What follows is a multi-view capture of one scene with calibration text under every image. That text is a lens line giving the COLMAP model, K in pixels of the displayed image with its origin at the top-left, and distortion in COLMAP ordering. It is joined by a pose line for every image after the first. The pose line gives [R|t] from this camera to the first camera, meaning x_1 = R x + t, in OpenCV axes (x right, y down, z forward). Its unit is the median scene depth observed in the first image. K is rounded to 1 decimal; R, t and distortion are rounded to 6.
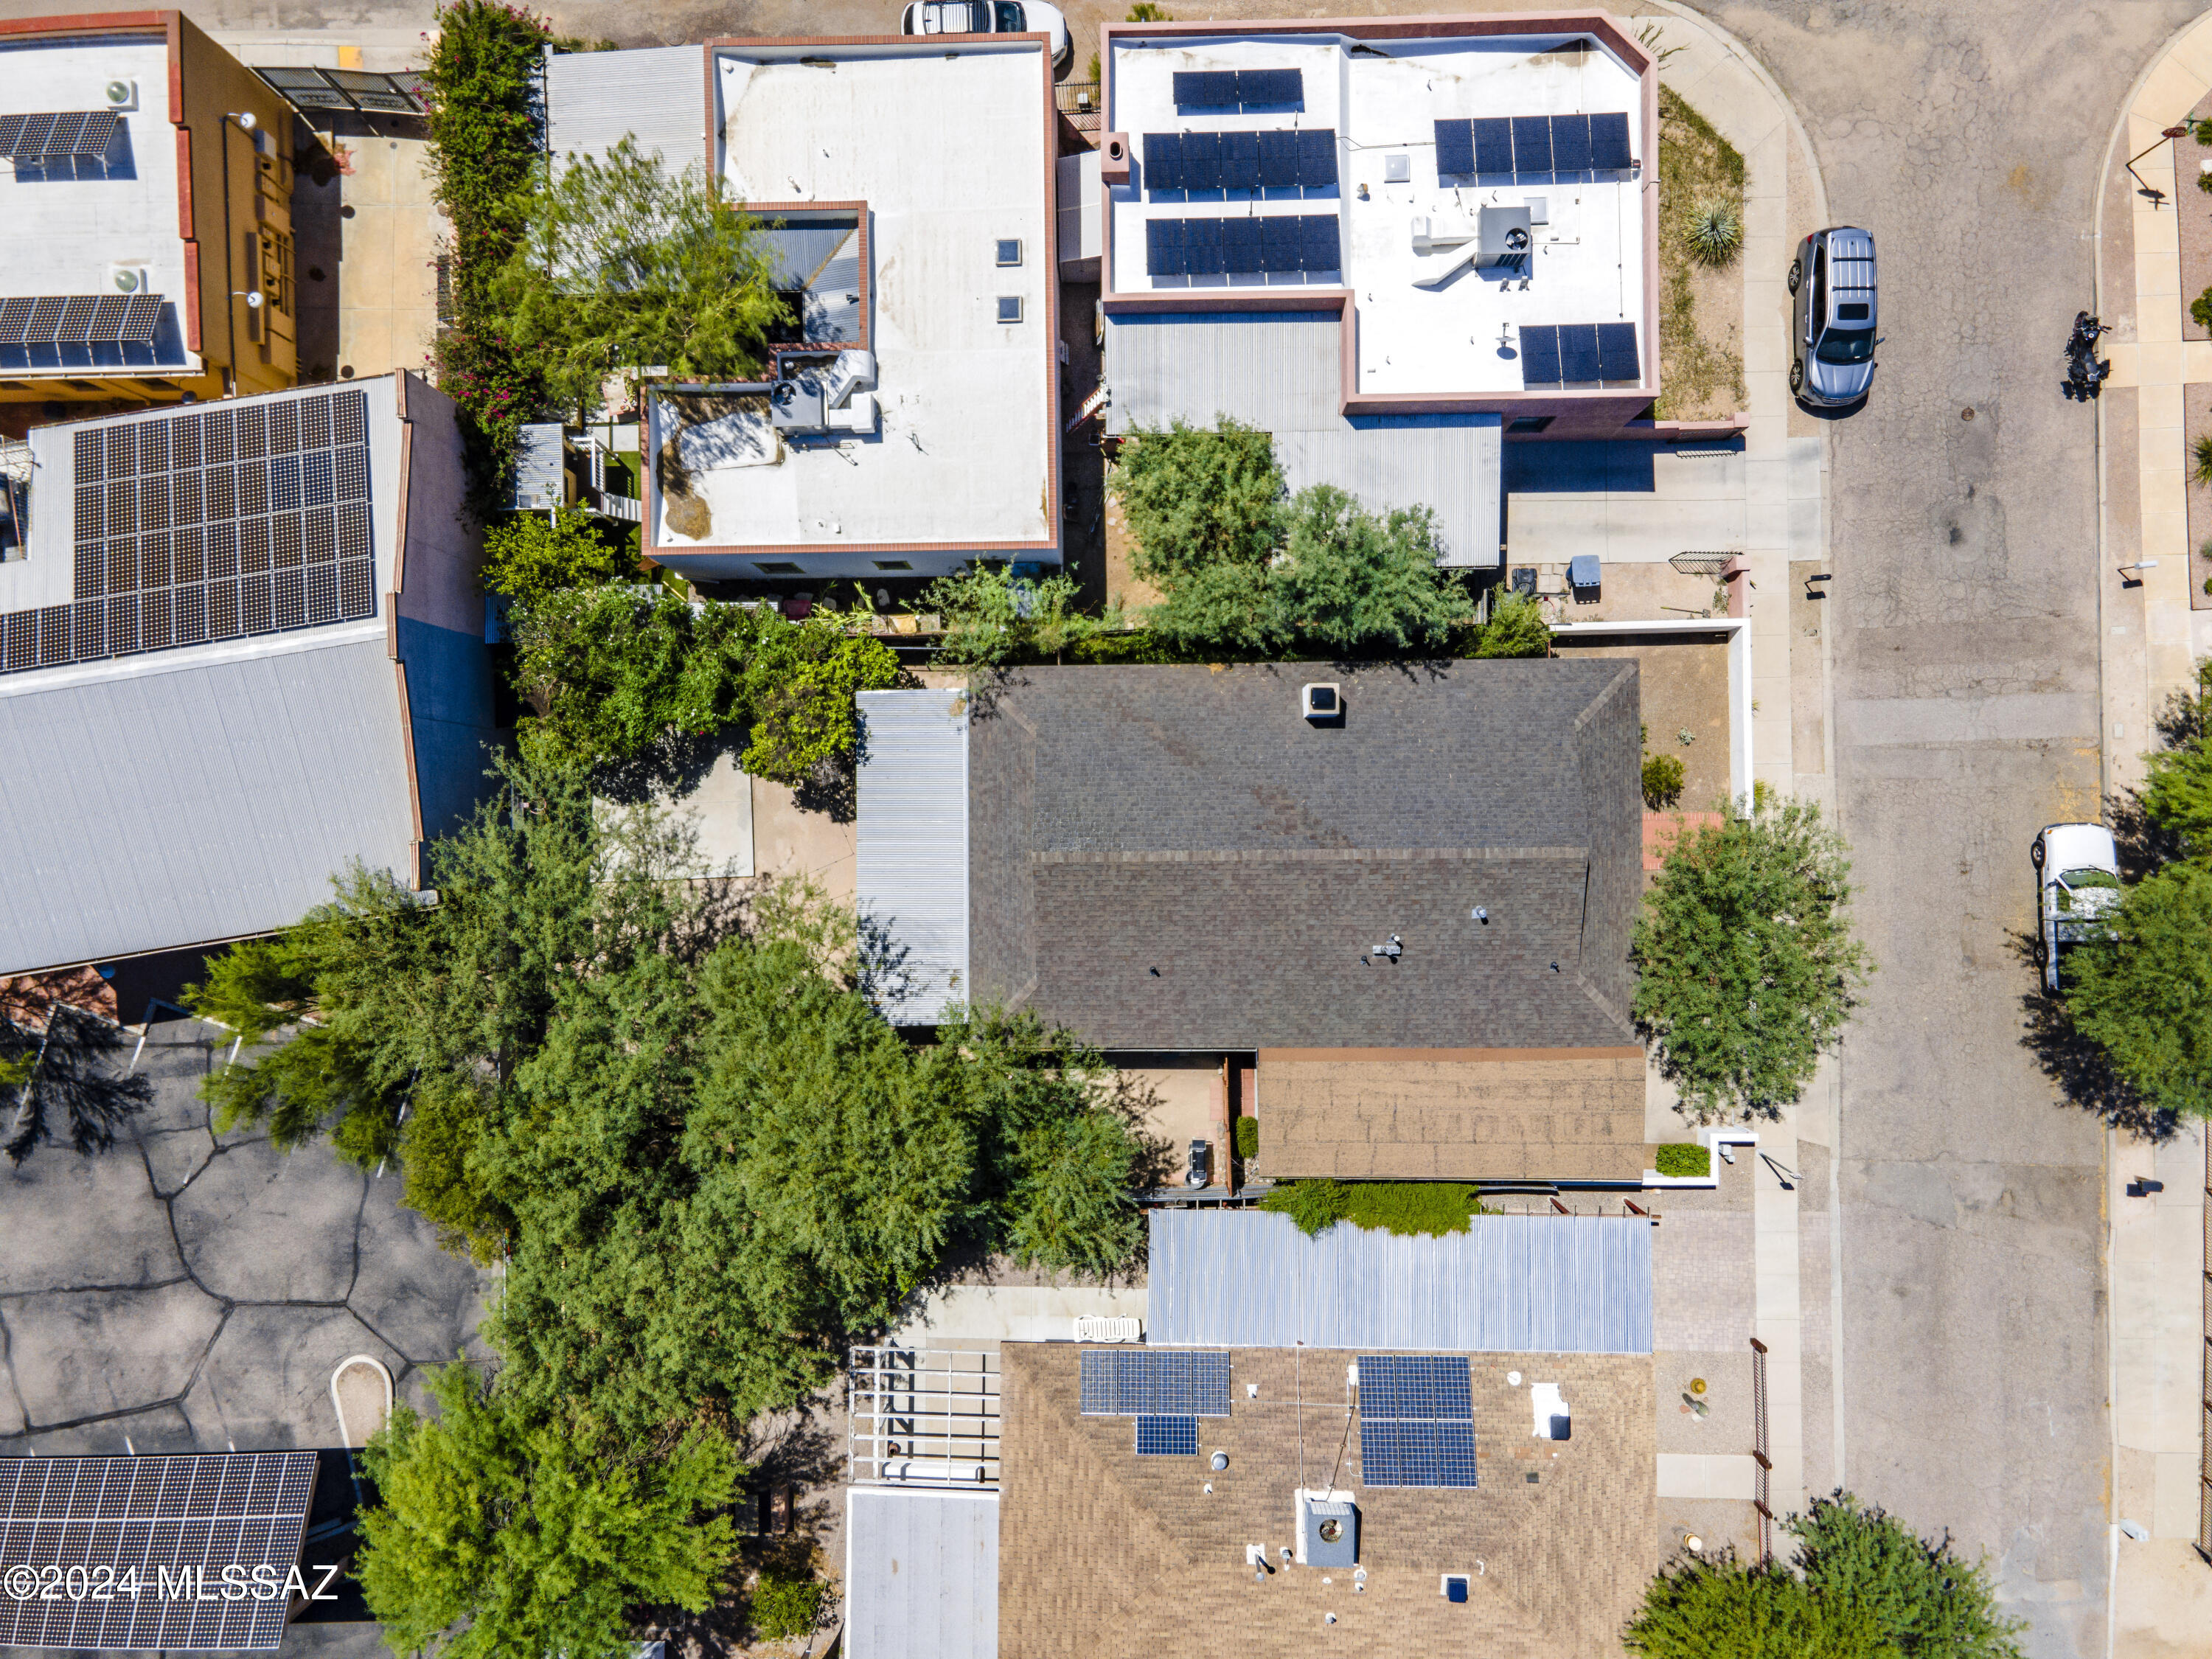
lens RADIAL K [[1608.7, 0, 1112.0], [0, 1608.7, 847.0], [0, 0, 1]] dist [0.035344, 0.016877]
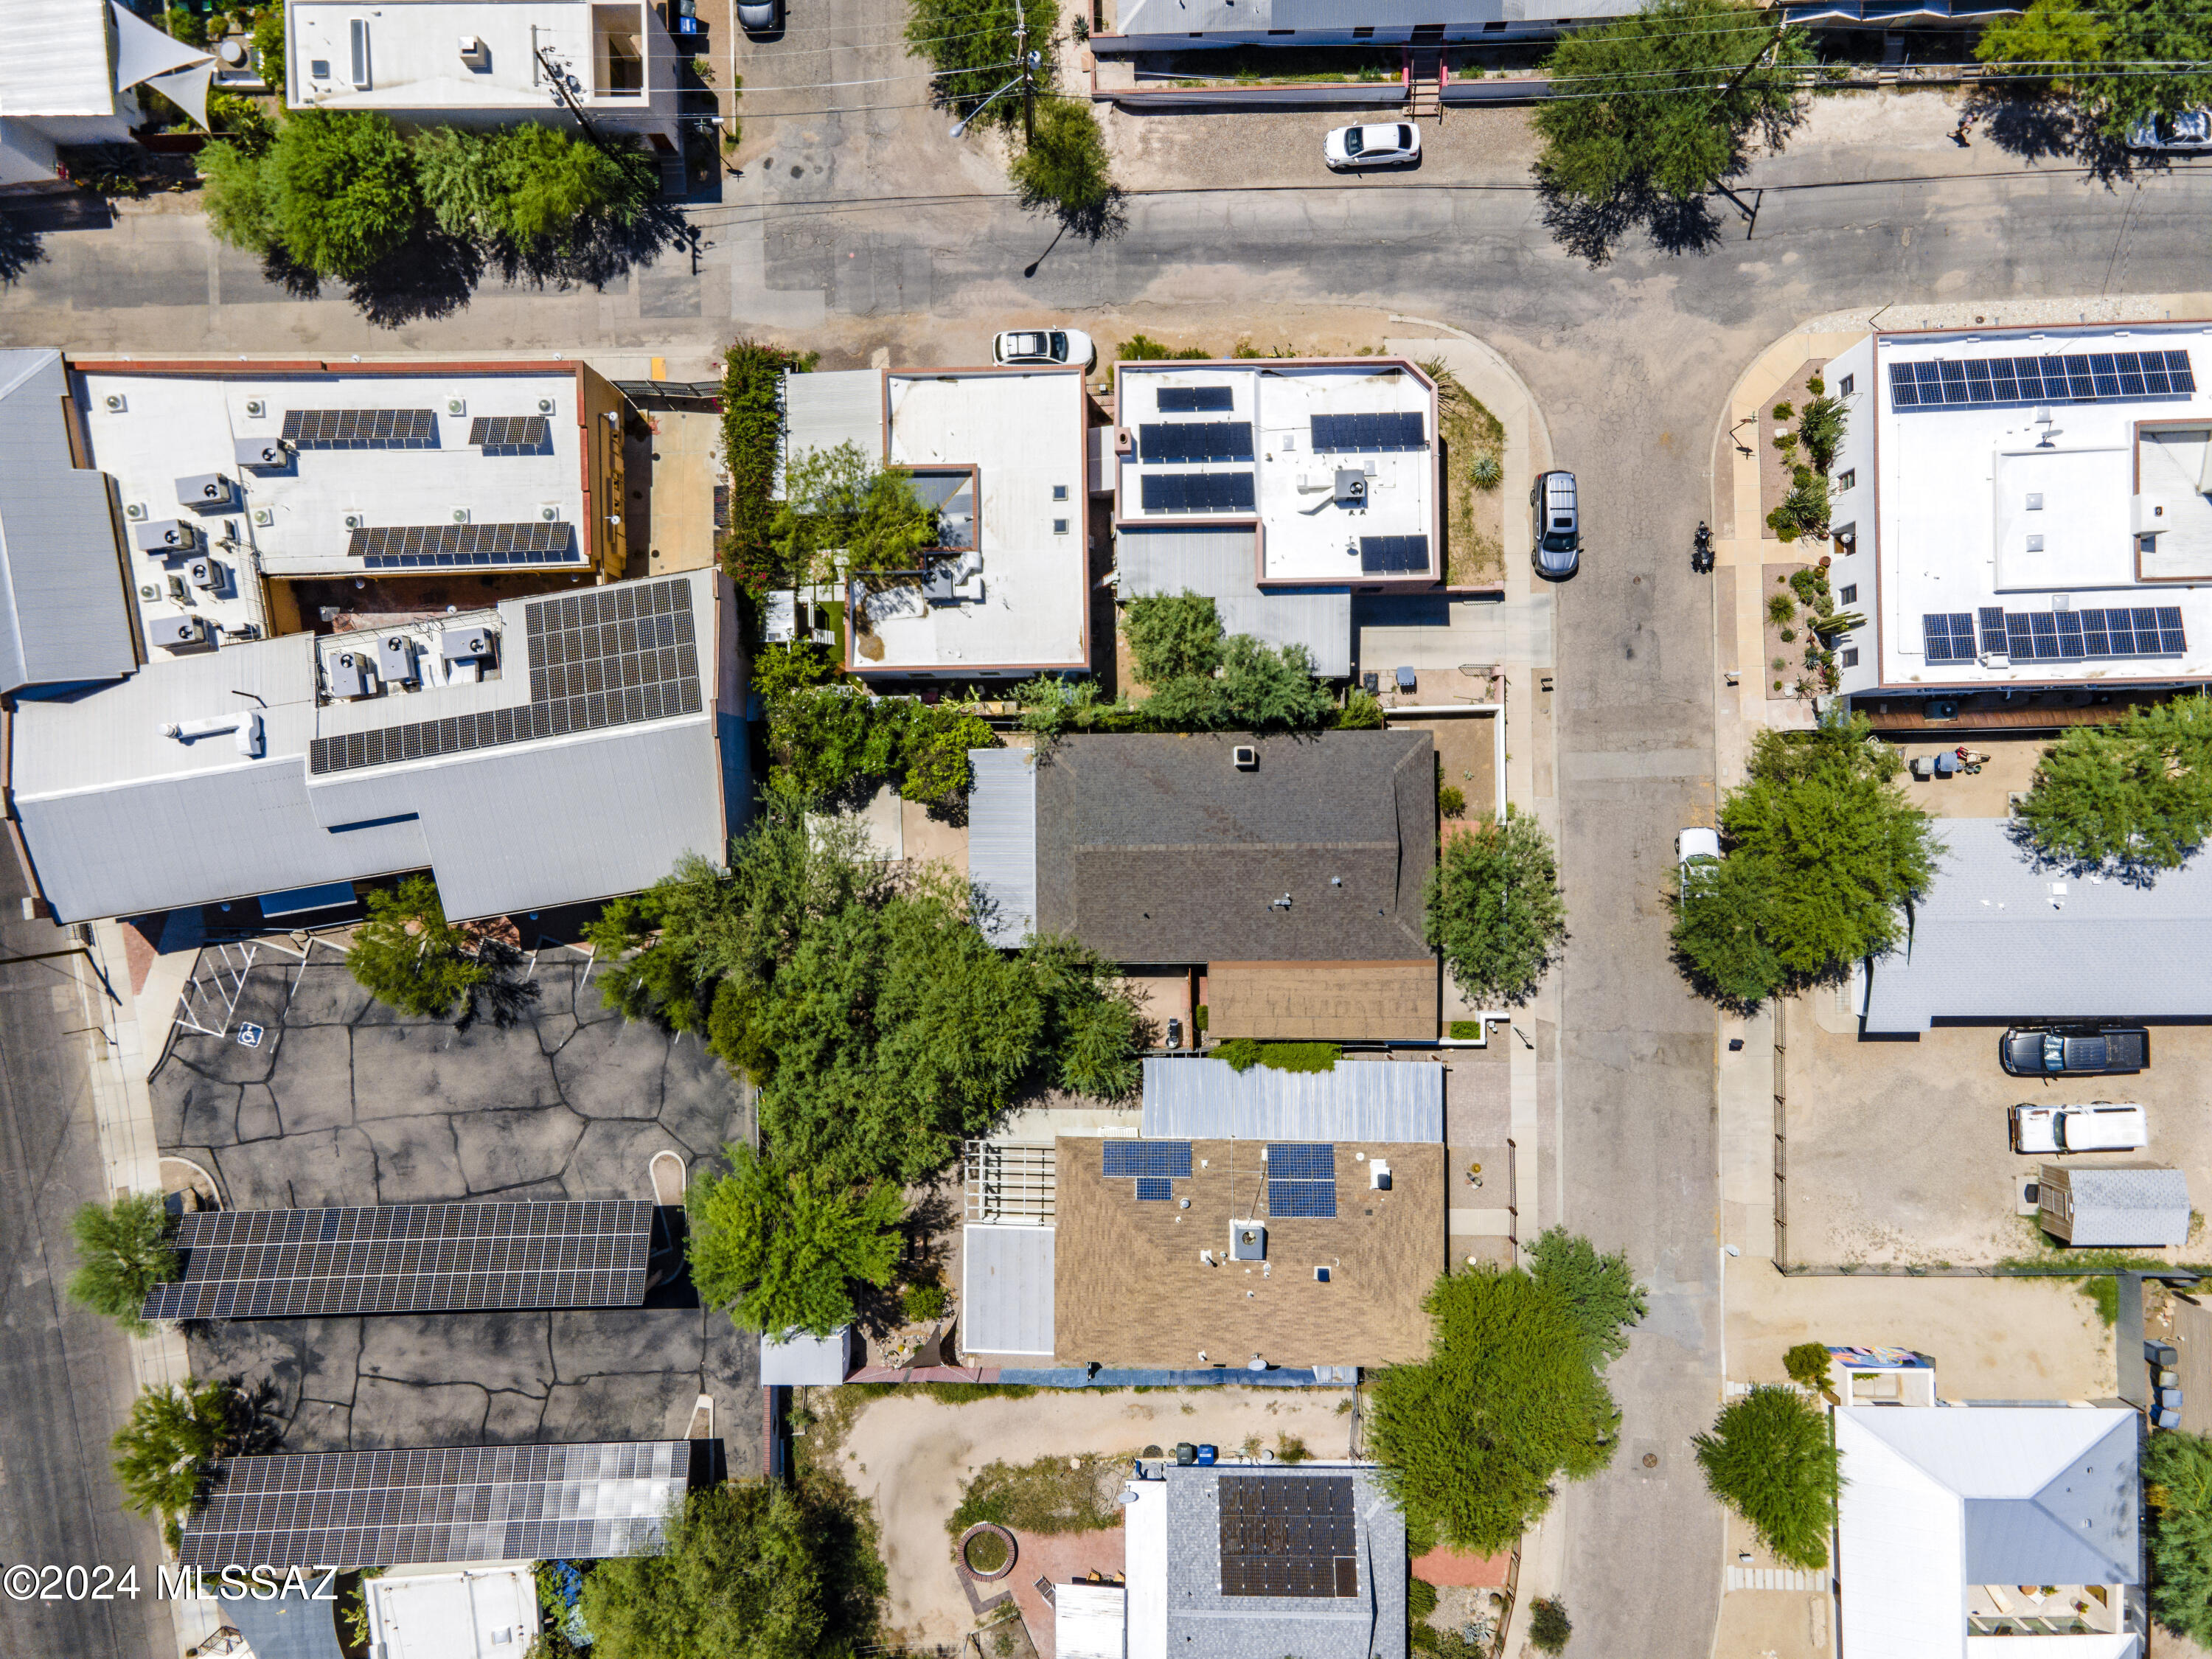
lens RADIAL K [[1594.2, 0, 1105.8], [0, 1594.2, 839.9], [0, 0, 1]] dist [0.033227, -0.006188]
pose [[0.999993, -0.001149, -0.003545, -0.010116], [0.001134, 0.999991, -0.004169, 0.004489], [0.003550, 0.004165, 0.999985, -0.659465]]
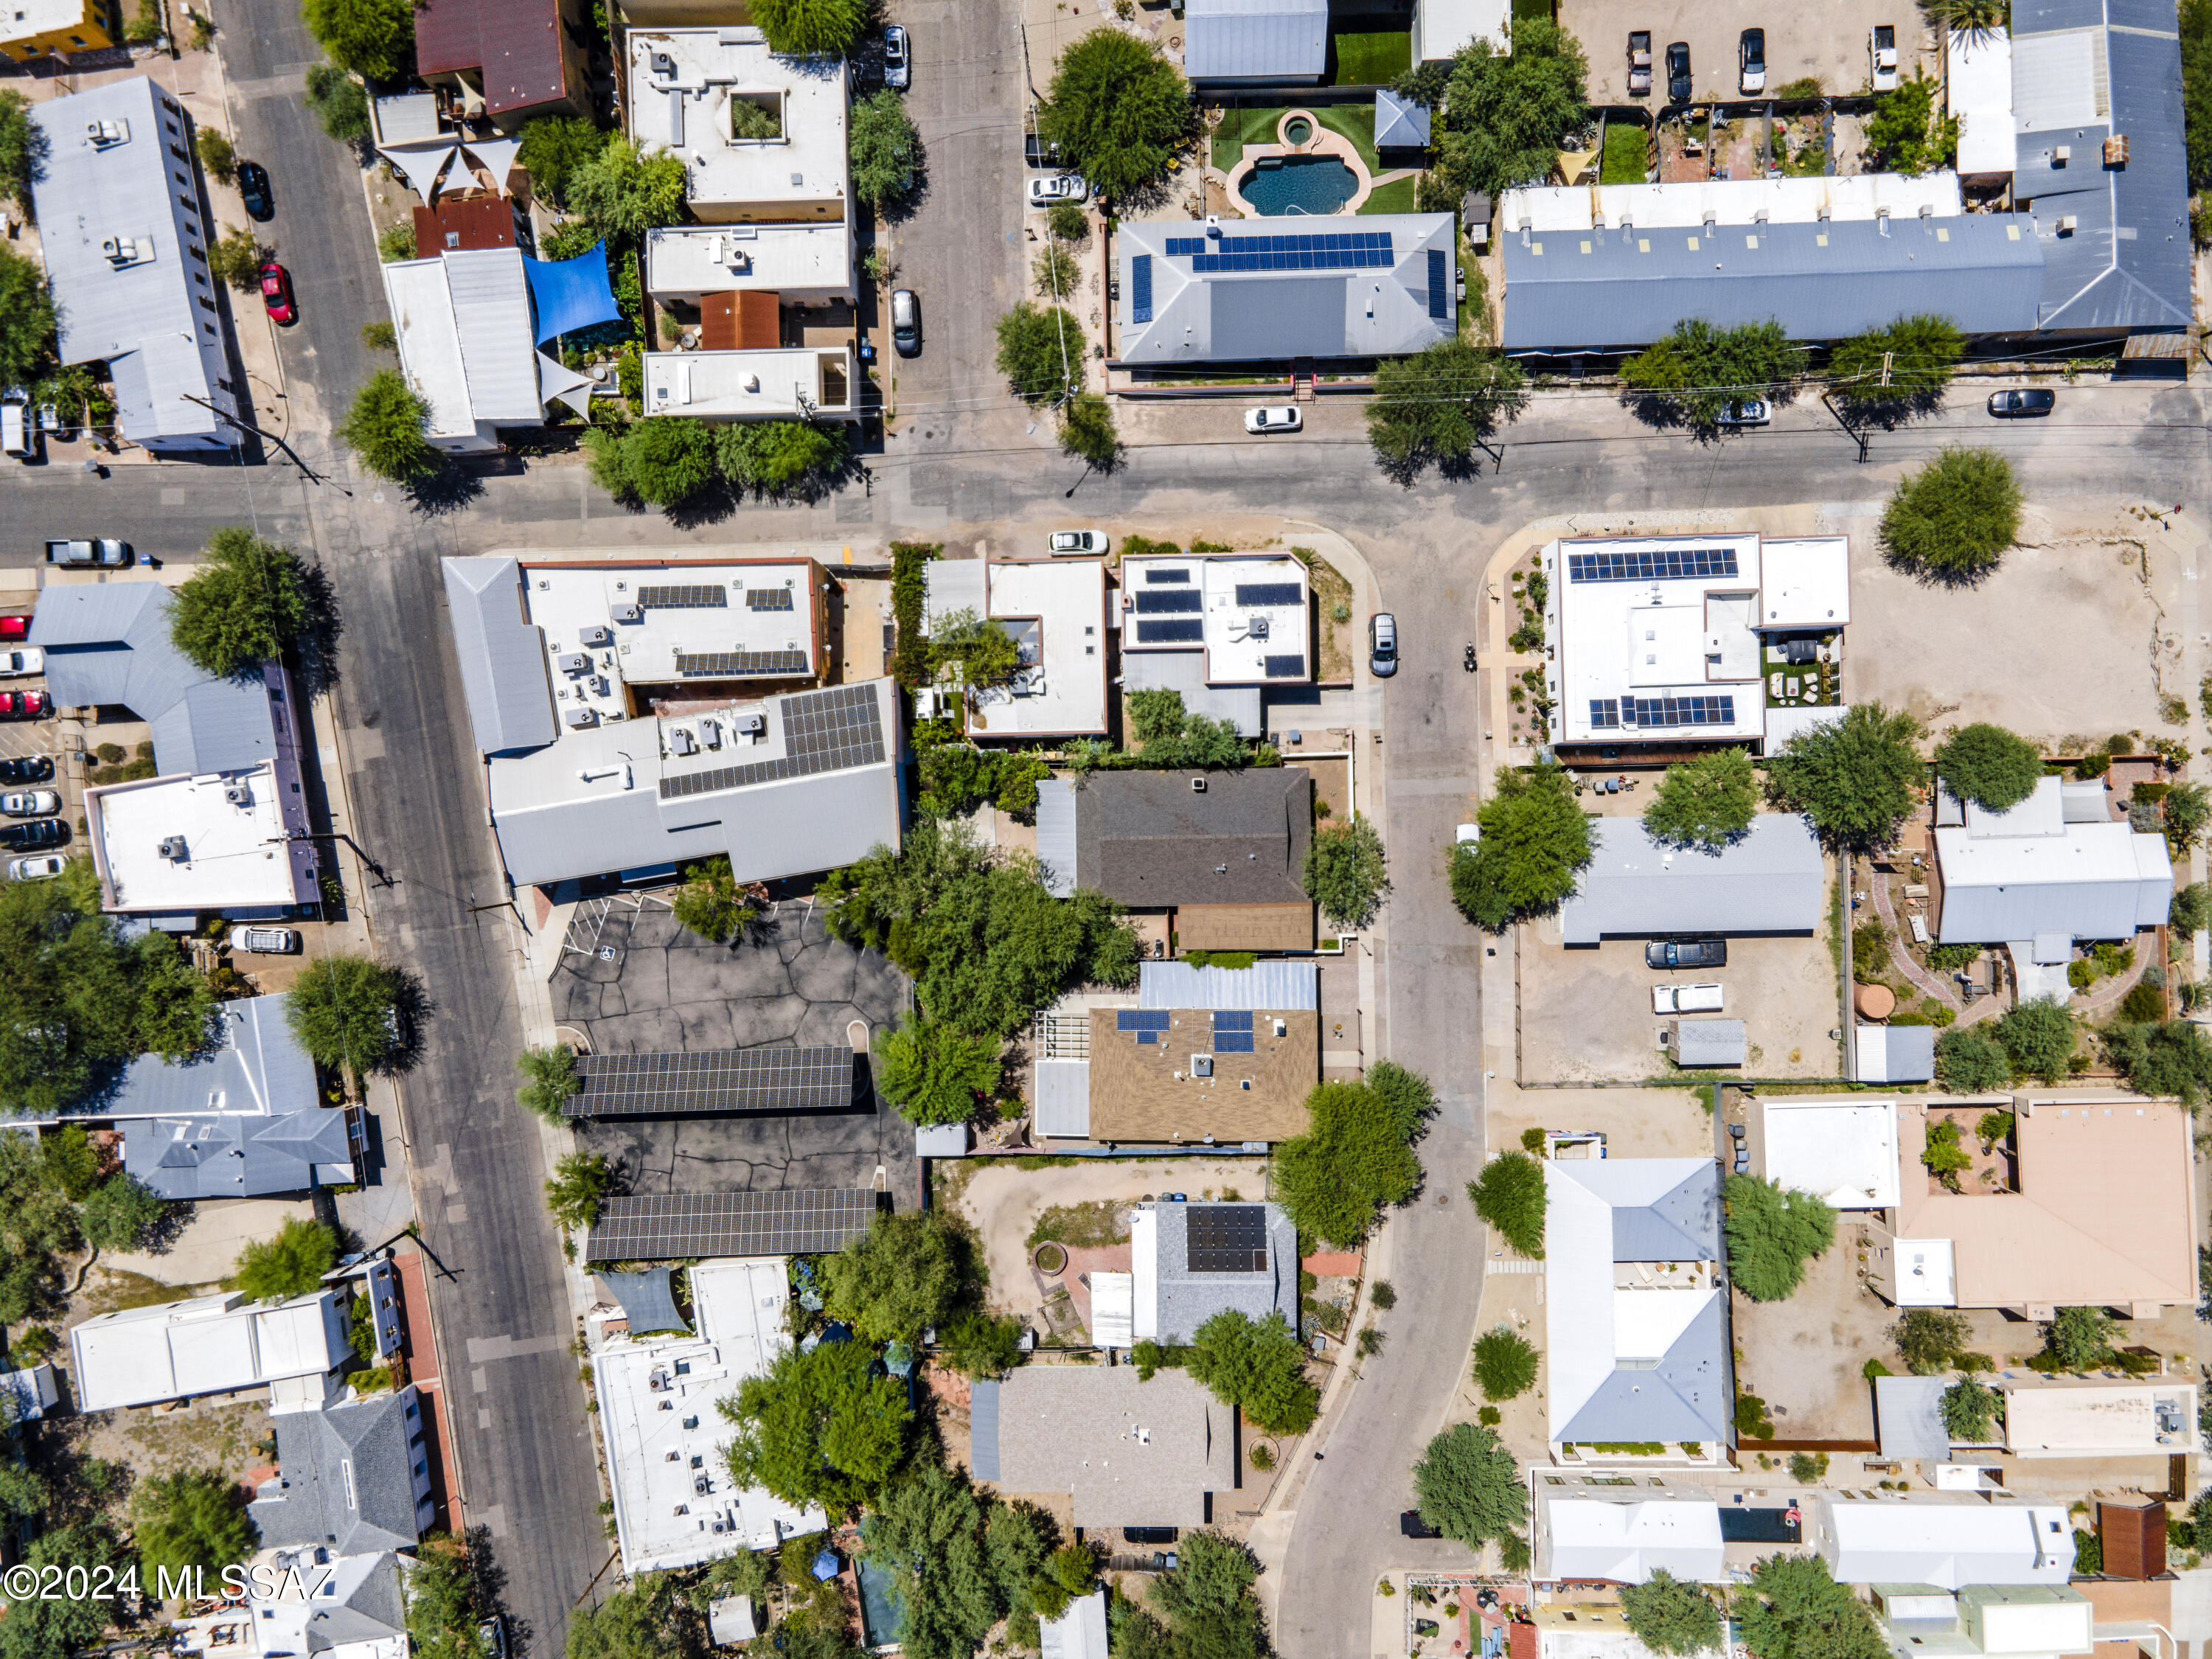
lens RADIAL K [[1608.7, 0, 1098.5], [0, 1608.7, 827.1], [0, 0, 1]] dist [0.035344, 0.016877]
pose [[0.999936, -0.008217, -0.007793, -0.027208], [0.008146, 0.999926, -0.009081, 0.011897], [0.007867, 0.009017, 0.999928, -1.842337]]
